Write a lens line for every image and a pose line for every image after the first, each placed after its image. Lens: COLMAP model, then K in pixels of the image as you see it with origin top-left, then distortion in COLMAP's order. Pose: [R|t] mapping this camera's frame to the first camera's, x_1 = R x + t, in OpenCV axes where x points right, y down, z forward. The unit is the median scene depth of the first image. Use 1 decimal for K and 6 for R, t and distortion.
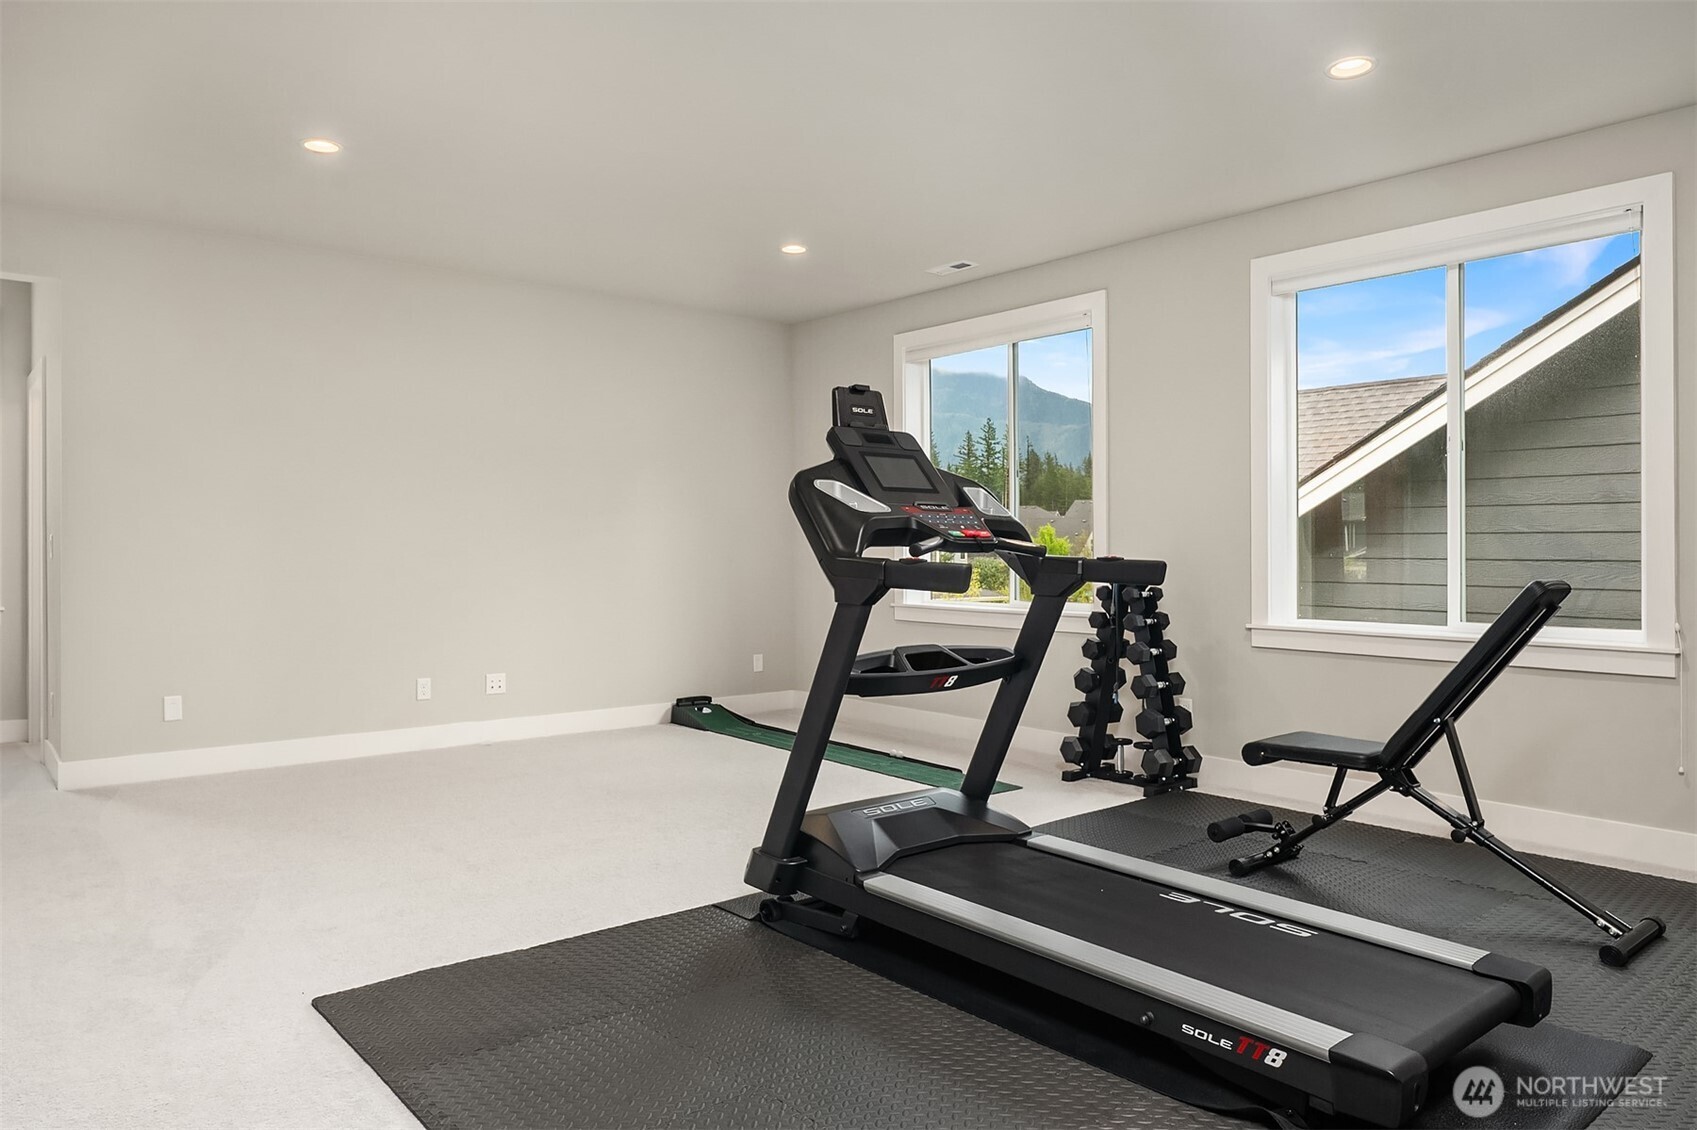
lens RADIAL K [[1118.2, 0, 843.0], [0, 1118.2, 565.4], [0, 0, 1]] dist [-0.011367, -0.001997]
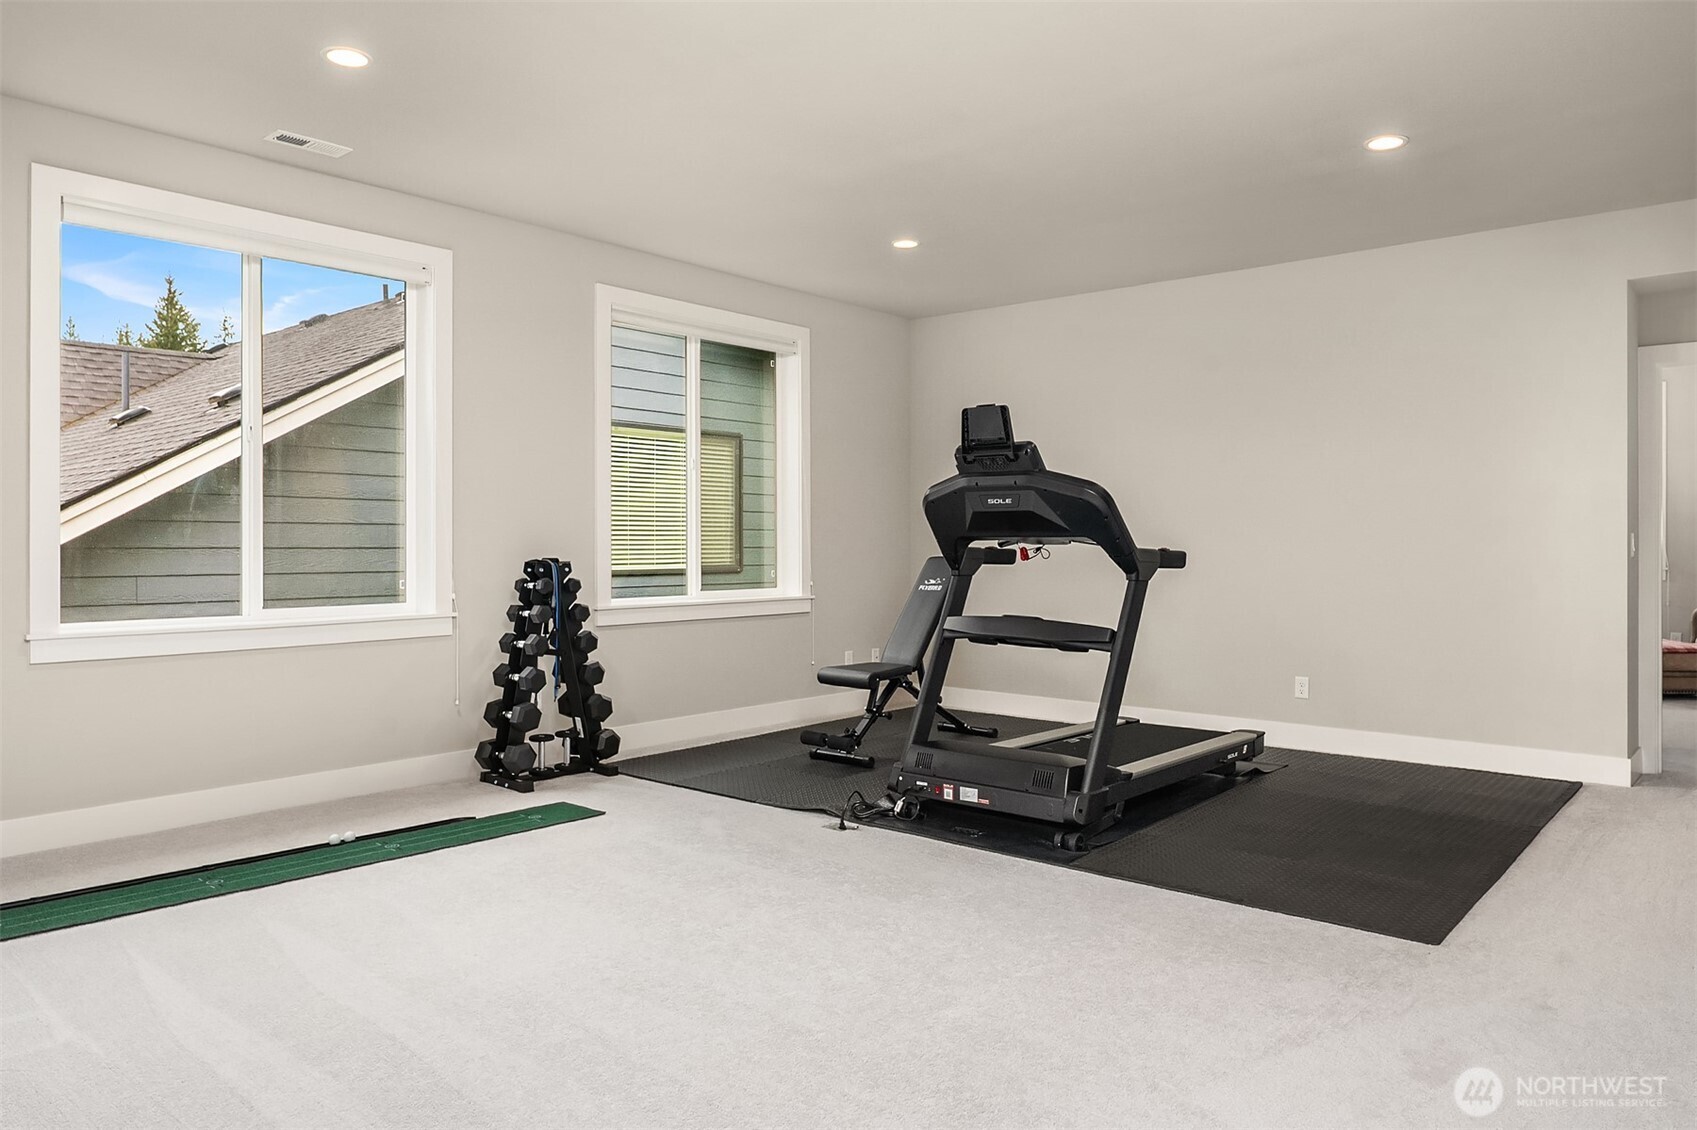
lens RADIAL K [[1118.2, 0, 842.8], [0, 1118.2, 550.2], [0, 0, 1]] dist [-0.011367, -0.001997]
pose [[-0.158470, -0.011685, 0.987295, -0.632064], [0.010352, 0.999855, 0.013495, -0.013517], [-0.987310, 0.012359, -0.158326, 0.749902]]
